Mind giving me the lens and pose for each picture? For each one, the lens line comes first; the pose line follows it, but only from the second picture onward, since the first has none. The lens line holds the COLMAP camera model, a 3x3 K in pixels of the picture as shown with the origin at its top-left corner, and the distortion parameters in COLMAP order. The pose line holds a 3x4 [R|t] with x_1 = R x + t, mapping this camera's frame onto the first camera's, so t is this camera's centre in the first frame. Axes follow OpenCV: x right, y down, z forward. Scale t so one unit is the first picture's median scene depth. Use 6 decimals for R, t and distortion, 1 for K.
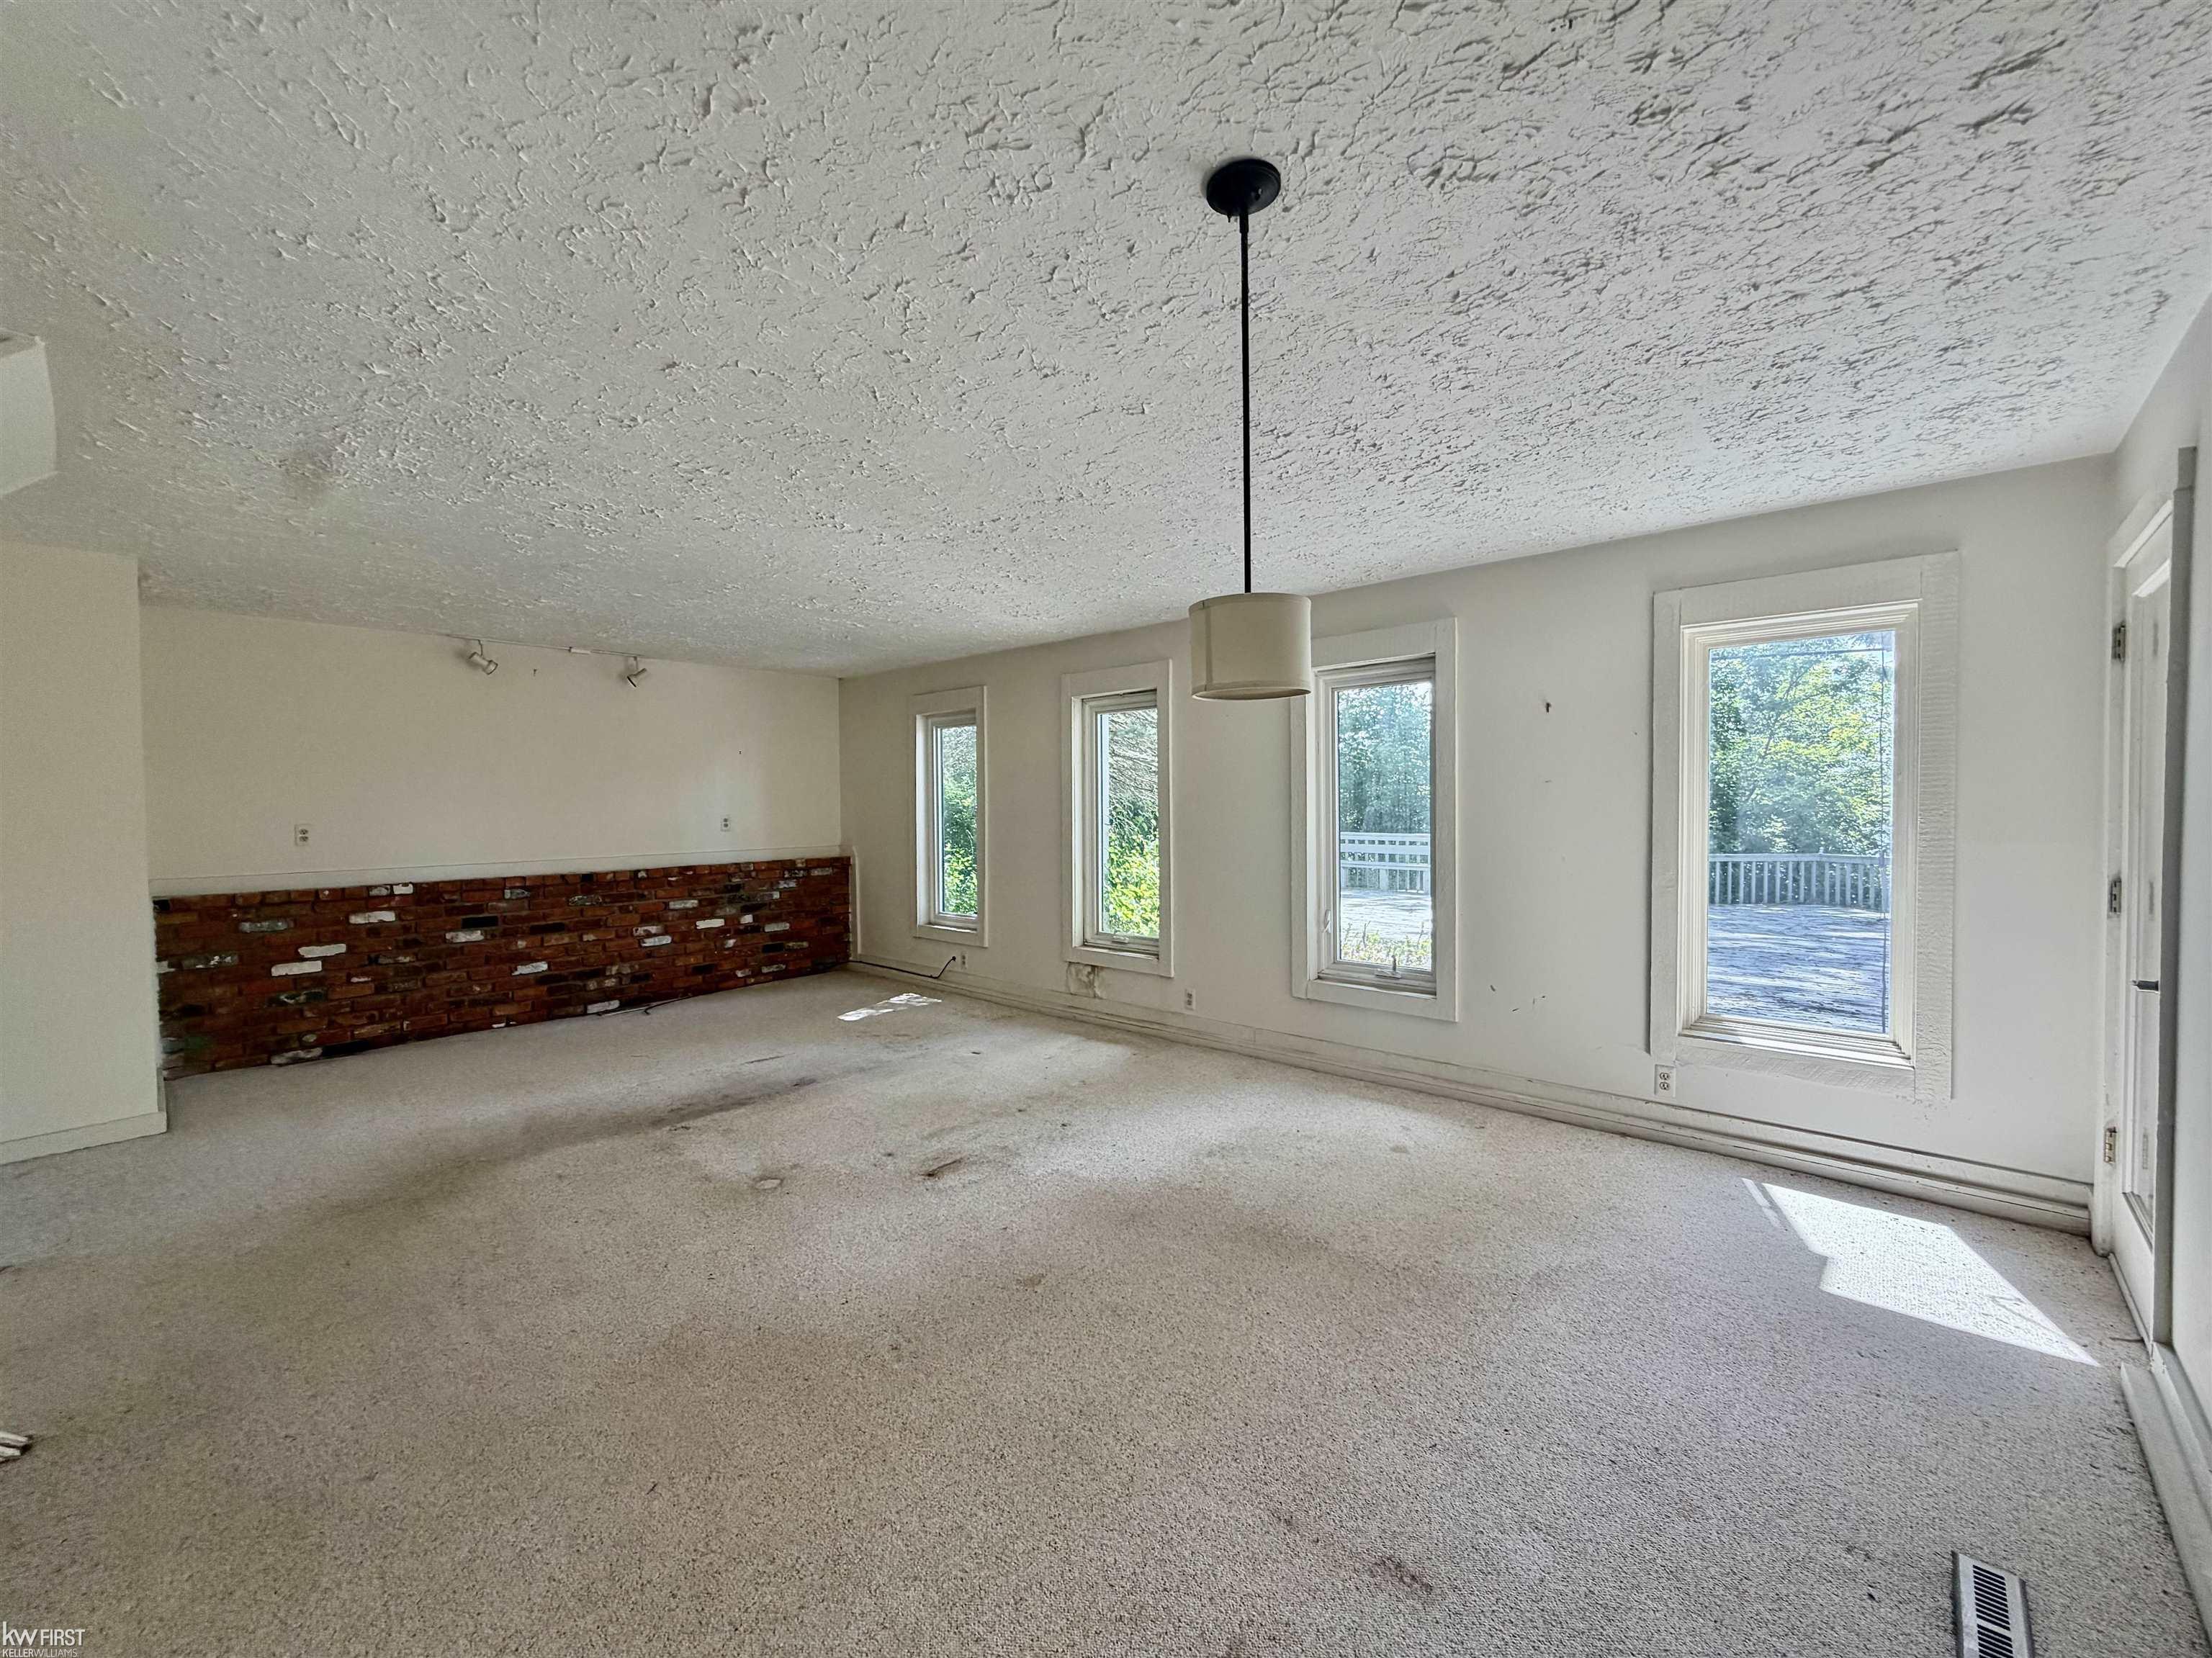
lens RADIAL K [[886.4, 0, 1102.3], [0, 886.4, 824.8], [0, 0, 1]] dist [0.001563, -0.000276]
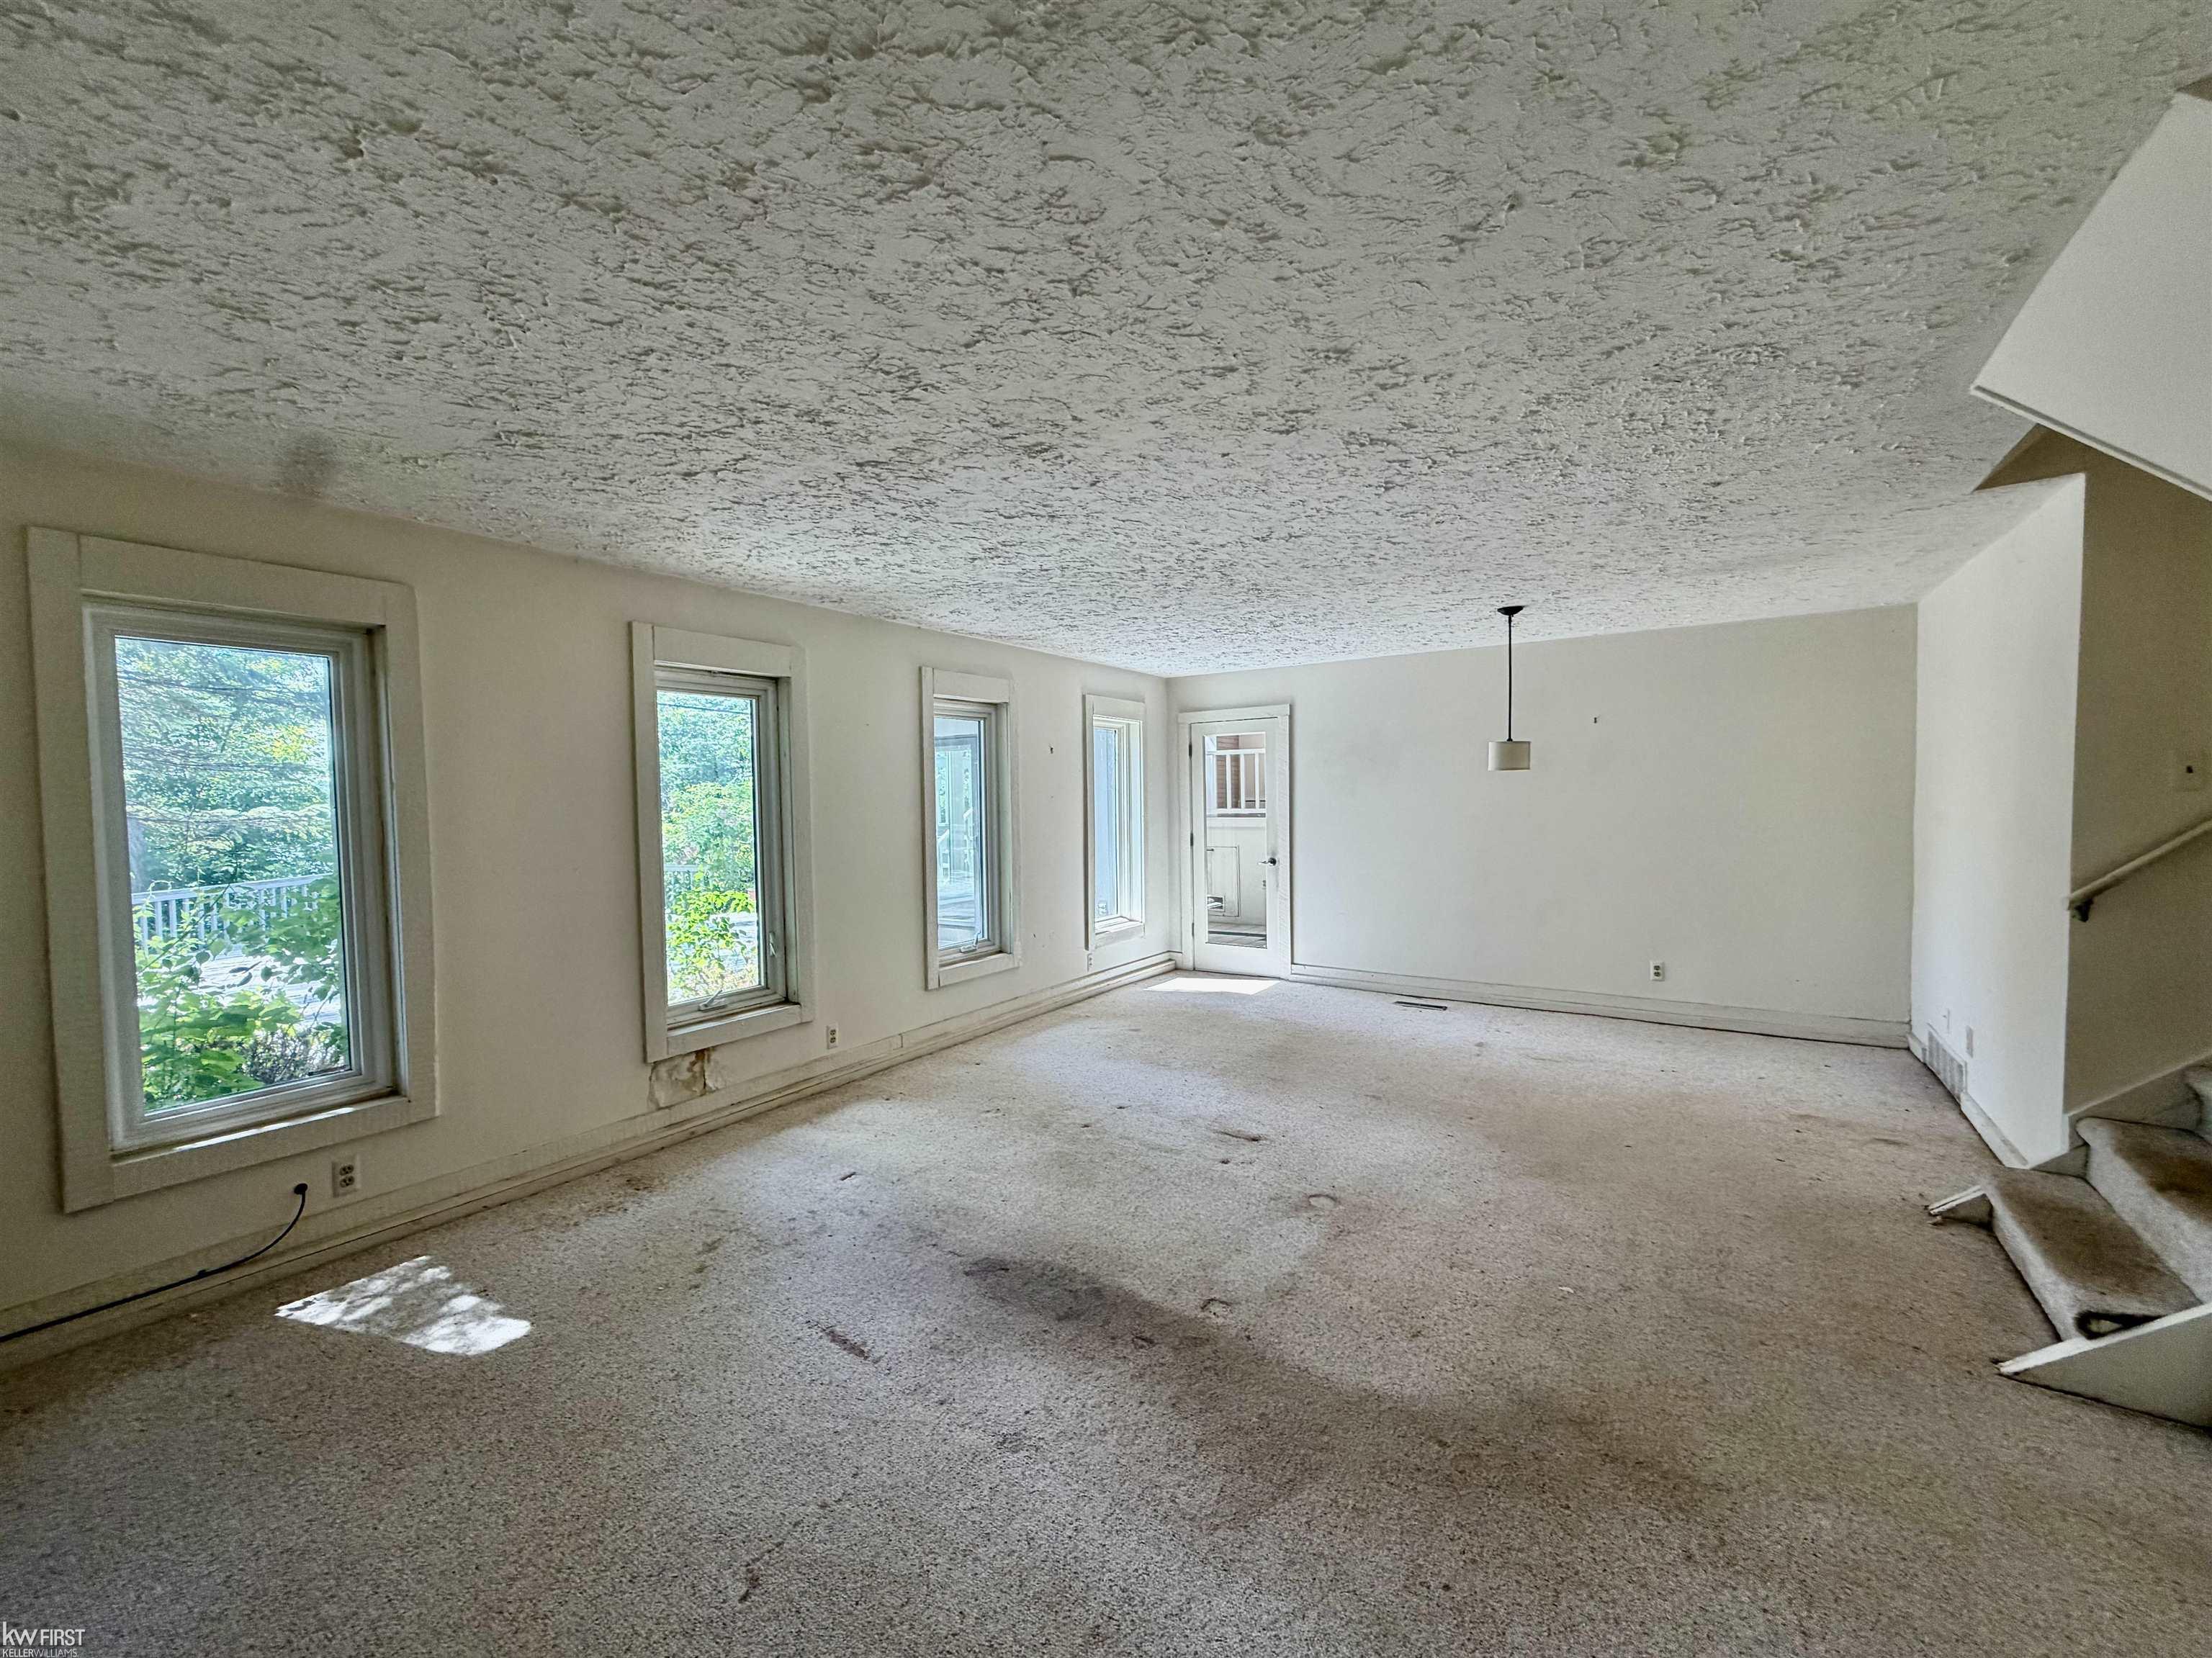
lens RADIAL K [[886.4, 0, 1101.0], [0, 886.4, 832.2], [0, 0, 1]] dist [0.001563, -0.000276]
pose [[-0.130839, -0.028294, 0.991000, -1.095553], [0.042042, 0.998535, 0.034059, -0.034571], [-0.990512, 0.046120, -0.129458, 1.139776]]
